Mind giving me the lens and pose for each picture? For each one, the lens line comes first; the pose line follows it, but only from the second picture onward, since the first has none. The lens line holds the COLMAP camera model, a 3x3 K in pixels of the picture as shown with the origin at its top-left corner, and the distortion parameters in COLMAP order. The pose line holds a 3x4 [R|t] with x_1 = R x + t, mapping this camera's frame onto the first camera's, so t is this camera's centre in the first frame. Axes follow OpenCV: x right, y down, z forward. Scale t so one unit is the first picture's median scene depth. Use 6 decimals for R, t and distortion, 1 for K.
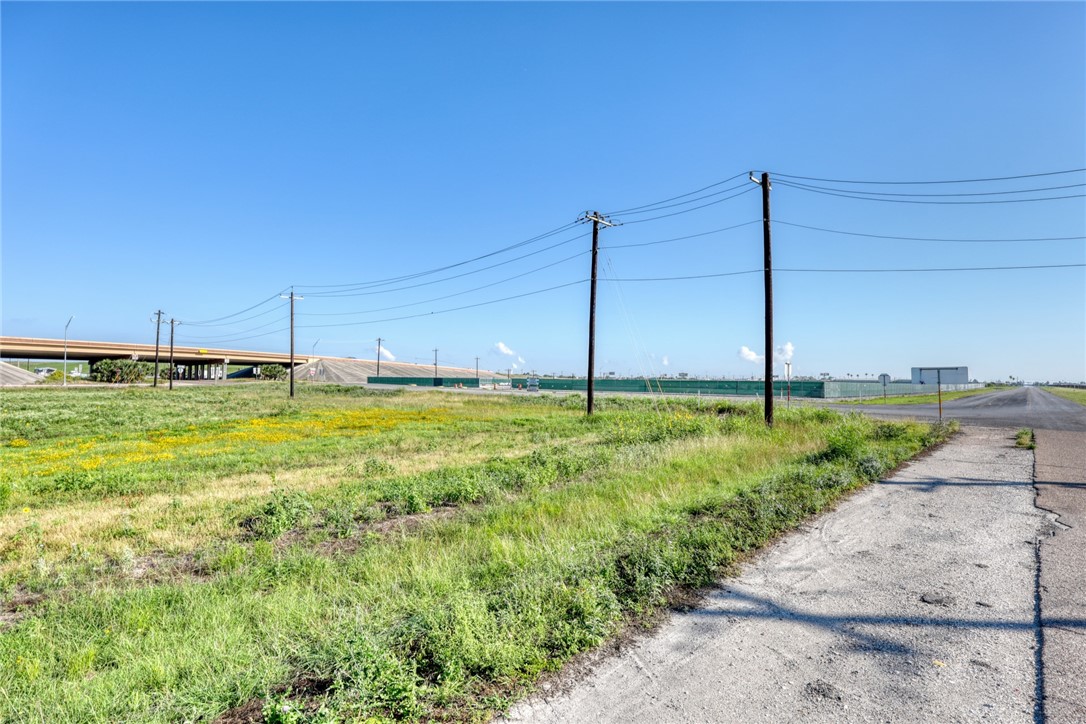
lens RADIAL K [[552.9, 0, 549.2], [0, 552.9, 358.4], [0, 0, 1]] dist [0.005106, 0.000403]
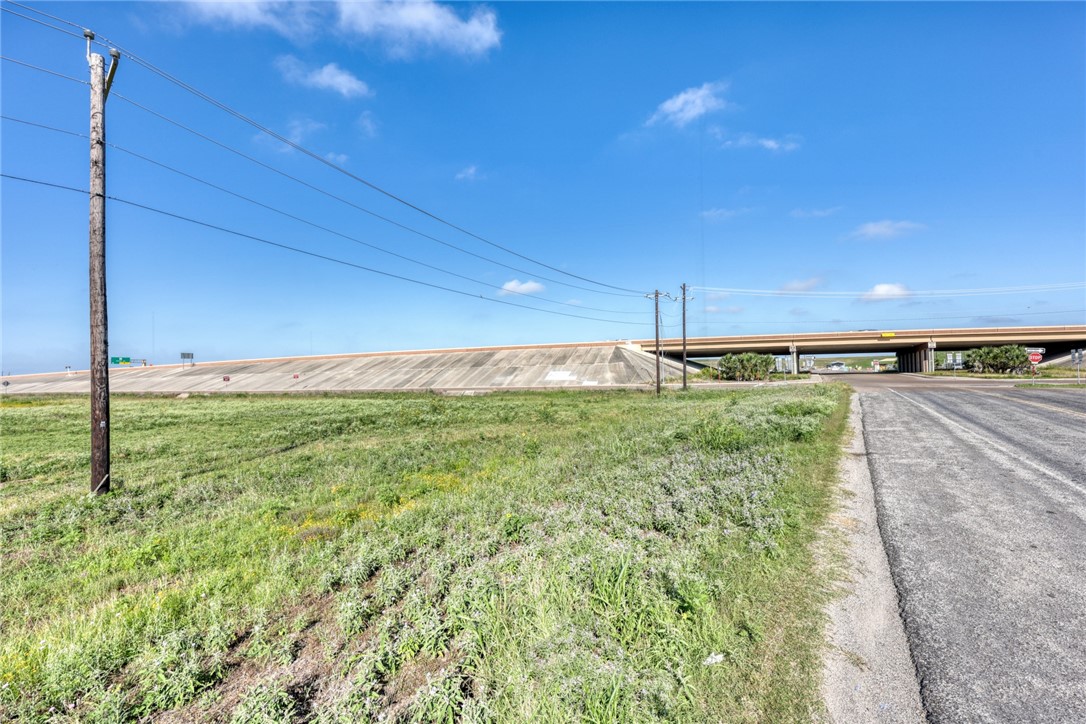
lens RADIAL K [[441.2, 0, 550.3], [0, 441.2, 358.0], [0, 0, 1]] dist [0.002501, -0.000036]
pose [[0.121619, -0.043451, -0.991625, -1.092707], [0.058097, 0.997640, -0.036589, 0.145580], [0.990875, -0.053160, 0.123857, 5.288354]]
